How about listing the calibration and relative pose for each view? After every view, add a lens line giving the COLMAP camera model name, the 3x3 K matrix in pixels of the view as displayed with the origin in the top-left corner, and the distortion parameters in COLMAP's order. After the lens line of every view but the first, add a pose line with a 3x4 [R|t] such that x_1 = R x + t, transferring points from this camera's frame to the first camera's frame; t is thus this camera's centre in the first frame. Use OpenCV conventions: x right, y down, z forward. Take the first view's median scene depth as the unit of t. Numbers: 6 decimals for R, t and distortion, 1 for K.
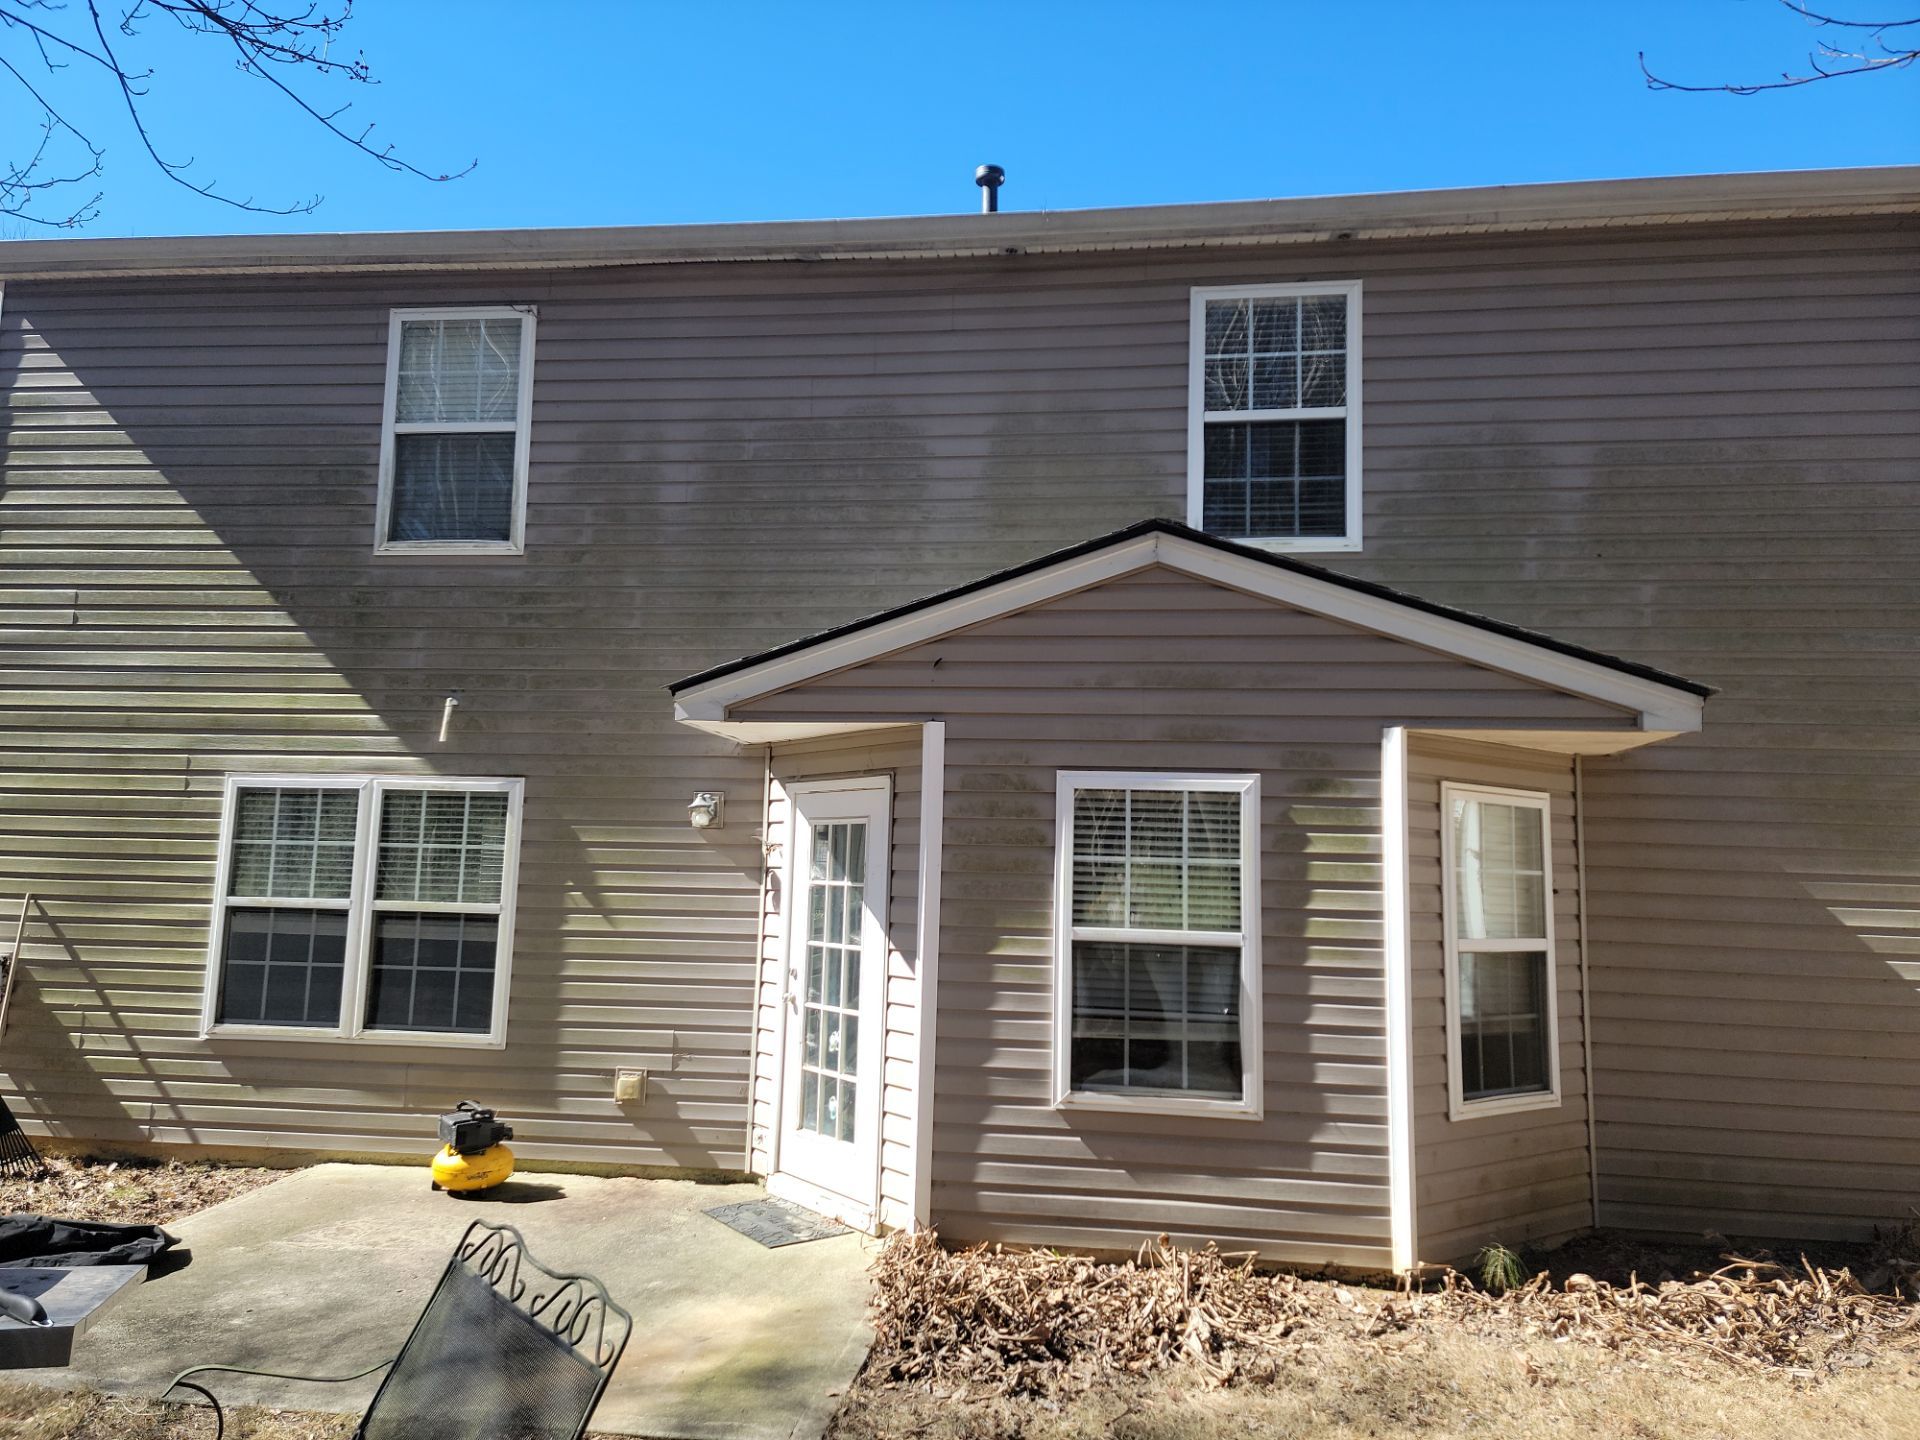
lens RADIAL K [[1319.7, 0, 978.3], [0, 1319.7, 712.6], [0, 0, 1]] dist [0.108227, -0.087308]
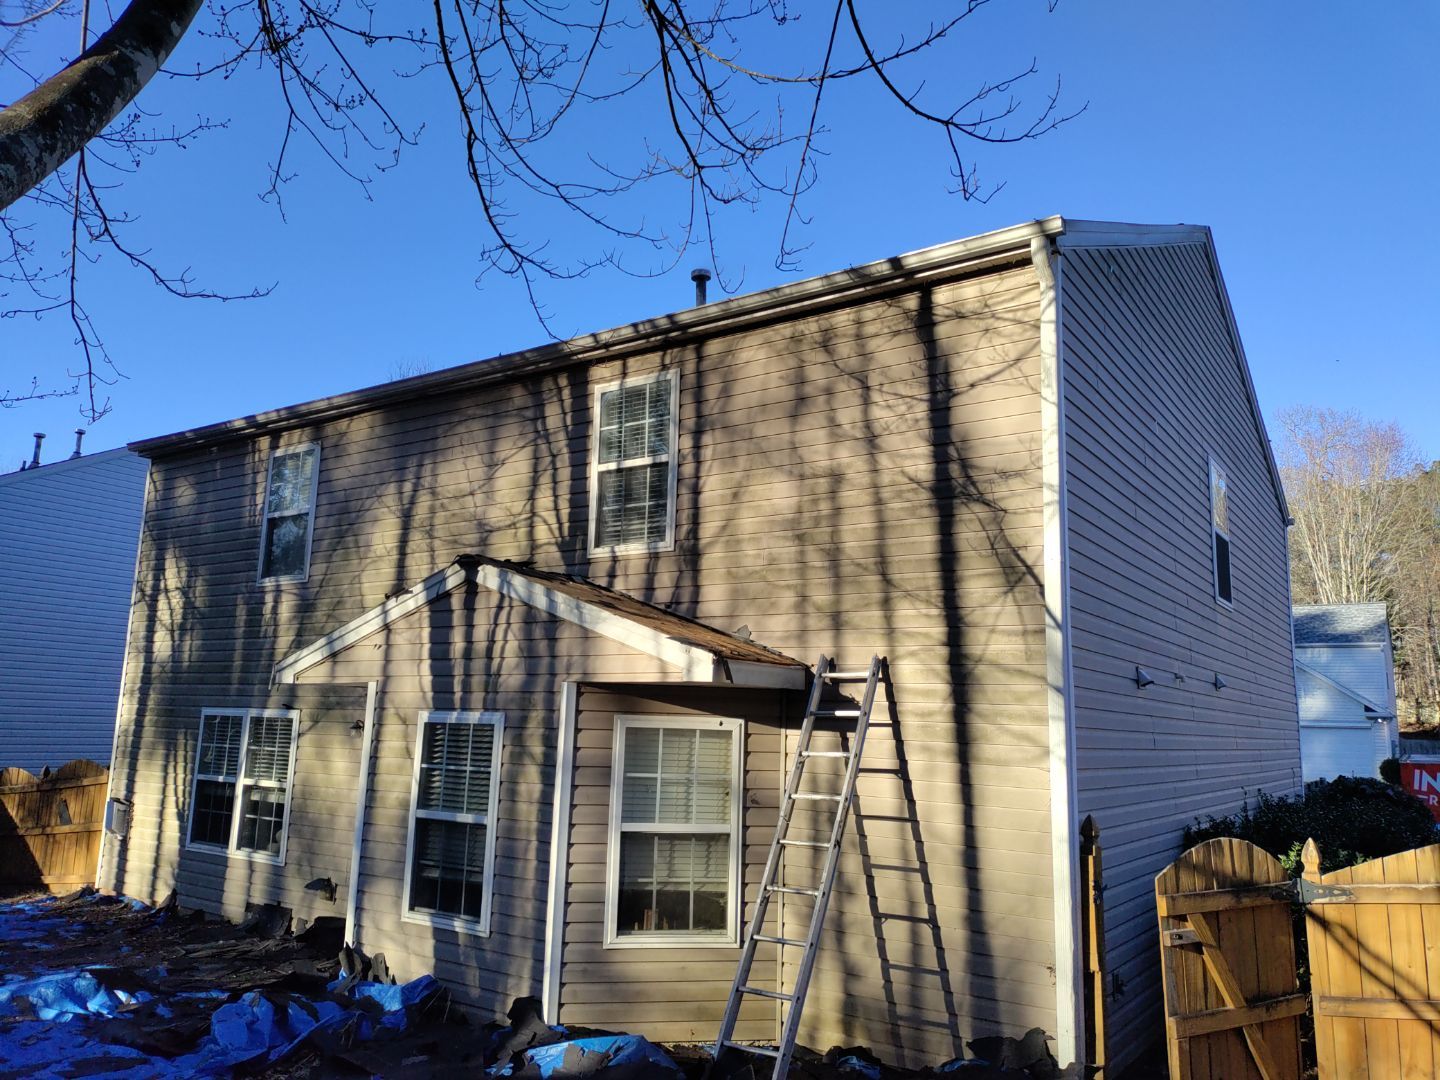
lens RADIAL K [[1044.9, 0, 723.2], [0, 1044.9, 541.7], [0, 0, 1]] dist [0.108412, -0.150835]
pose [[0.890680, -0.077801, -0.447925, 0.809256], [0.046801, 0.995705, -0.079885, -0.034027], [0.452216, 0.050189, 0.890495, -0.004084]]
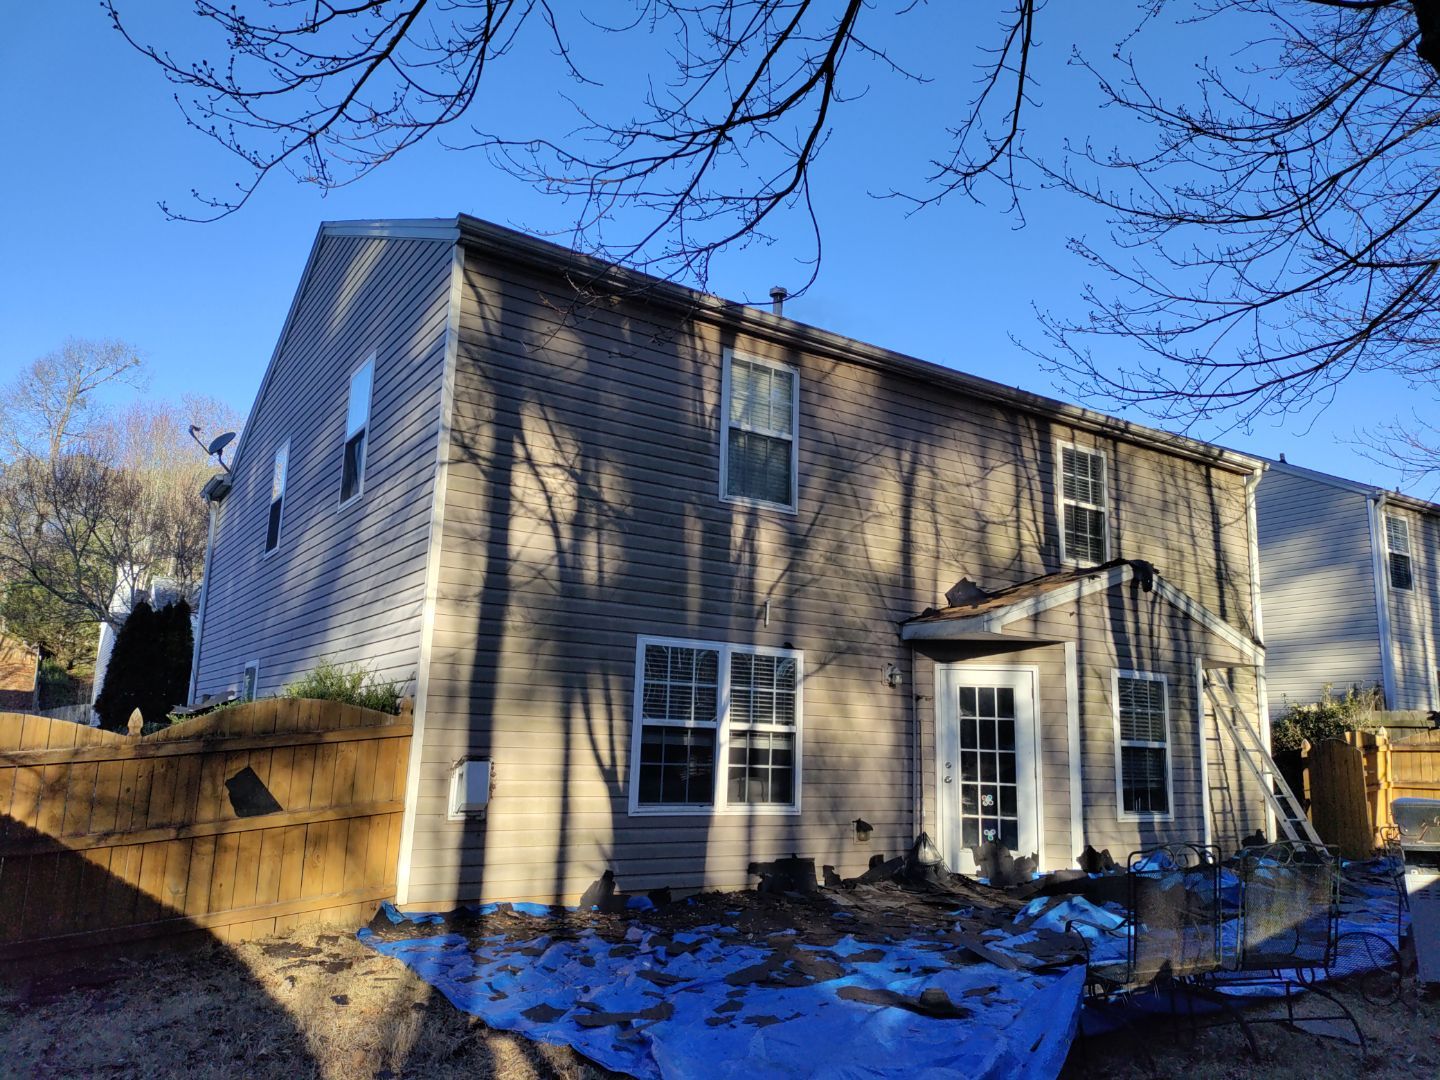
lens RADIAL K [[1053.6, 0, 724.1], [0, 1053.6, 540.3], [0, 0, 1]] dist [0.103324, -0.154504]
pose [[0.748929, 0.124377, 0.650872, -1.305563], [-0.088420, 0.992201, -0.087863, 0.037320], [-0.656724, 0.008253, 0.754086, 0.069900]]
